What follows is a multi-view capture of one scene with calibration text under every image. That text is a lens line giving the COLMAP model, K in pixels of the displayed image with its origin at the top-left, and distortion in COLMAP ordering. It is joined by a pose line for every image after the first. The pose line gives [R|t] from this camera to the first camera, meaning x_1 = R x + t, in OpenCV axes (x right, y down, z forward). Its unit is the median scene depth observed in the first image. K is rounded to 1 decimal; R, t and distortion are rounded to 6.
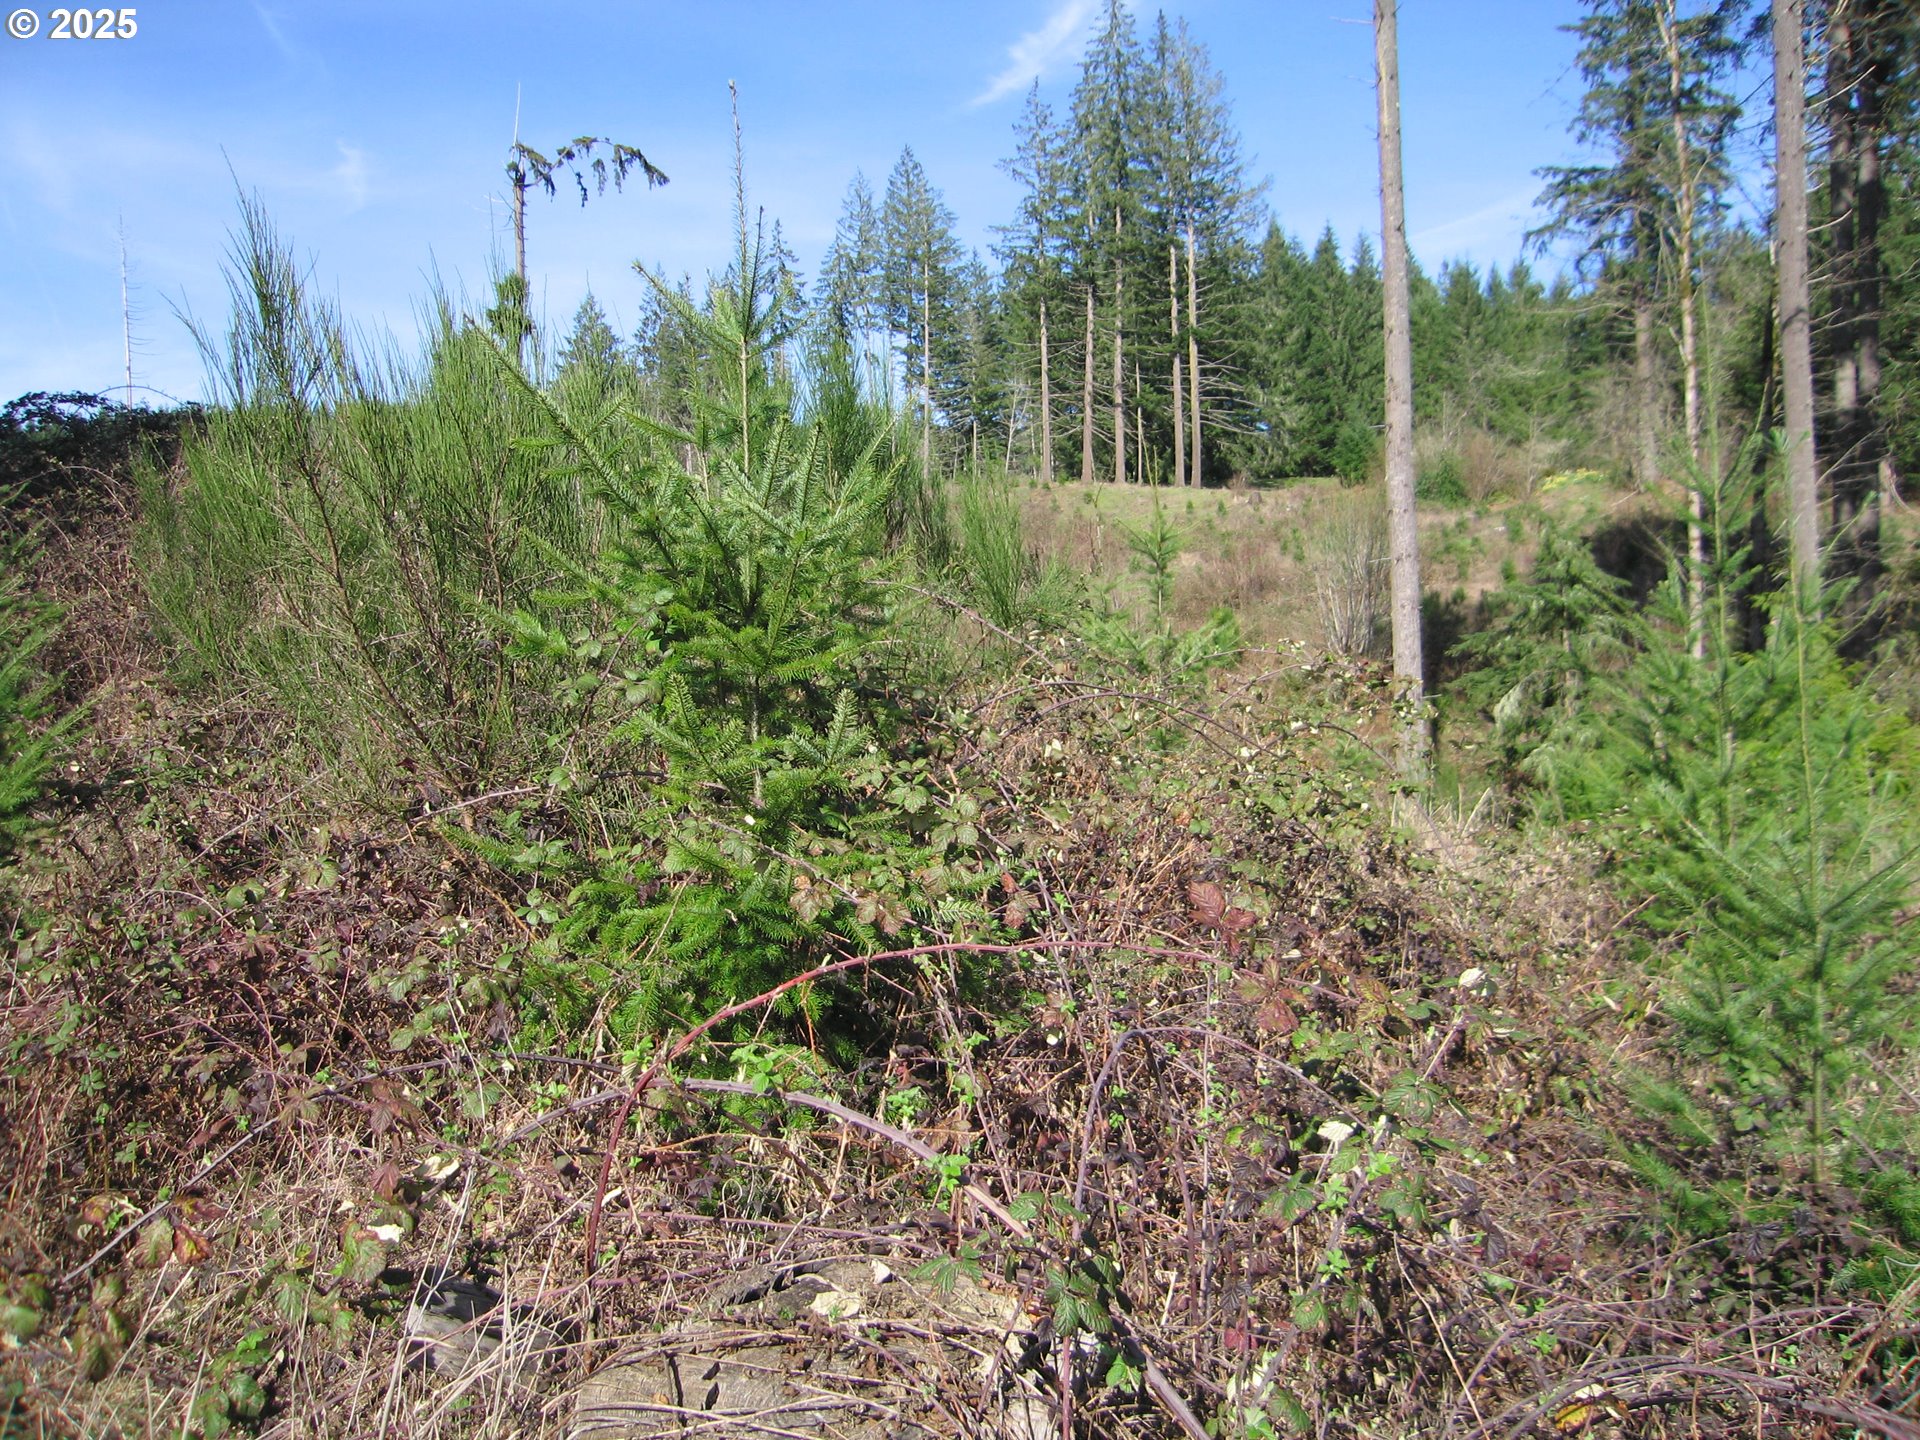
lens RADIAL K [[1581.3, 0, 960.0], [0, 1581.3, 720.0], [0, 0, 1]] dist [-0.153052, 0.131992]
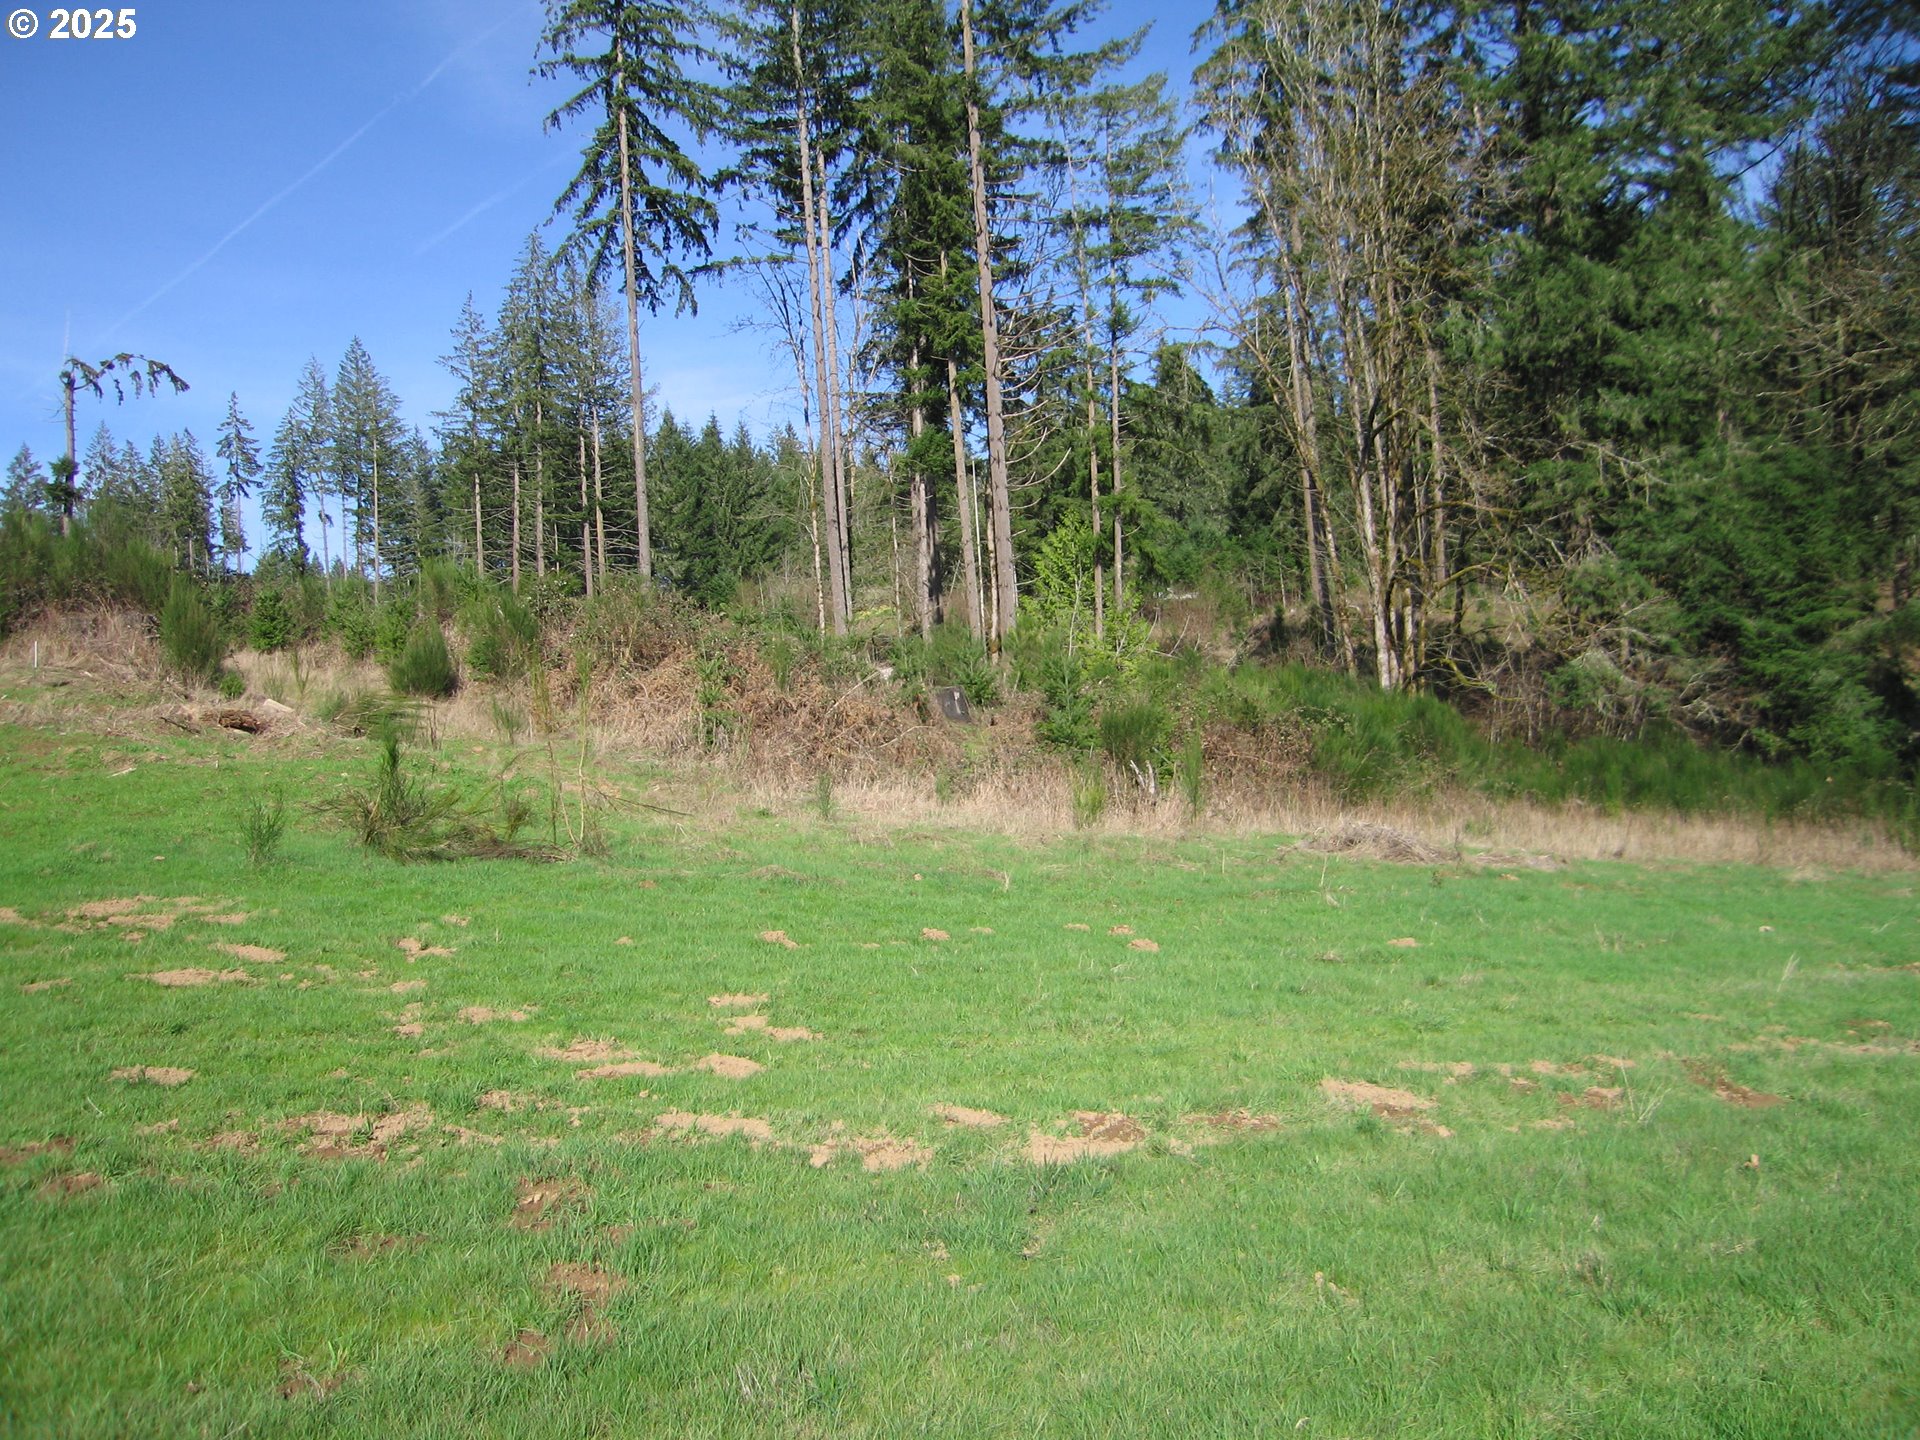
lens RADIAL K [[1581.3, 0, 960.0], [0, 1581.3, 720.0], [0, 0, 1]] dist [-0.153052, 0.131992]
pose [[0.937697, -0.020559, 0.346844, -0.018338], [0.053425, 0.994908, -0.085461, 0.045921], [-0.343321, 0.098666, 0.934021, -0.241820]]
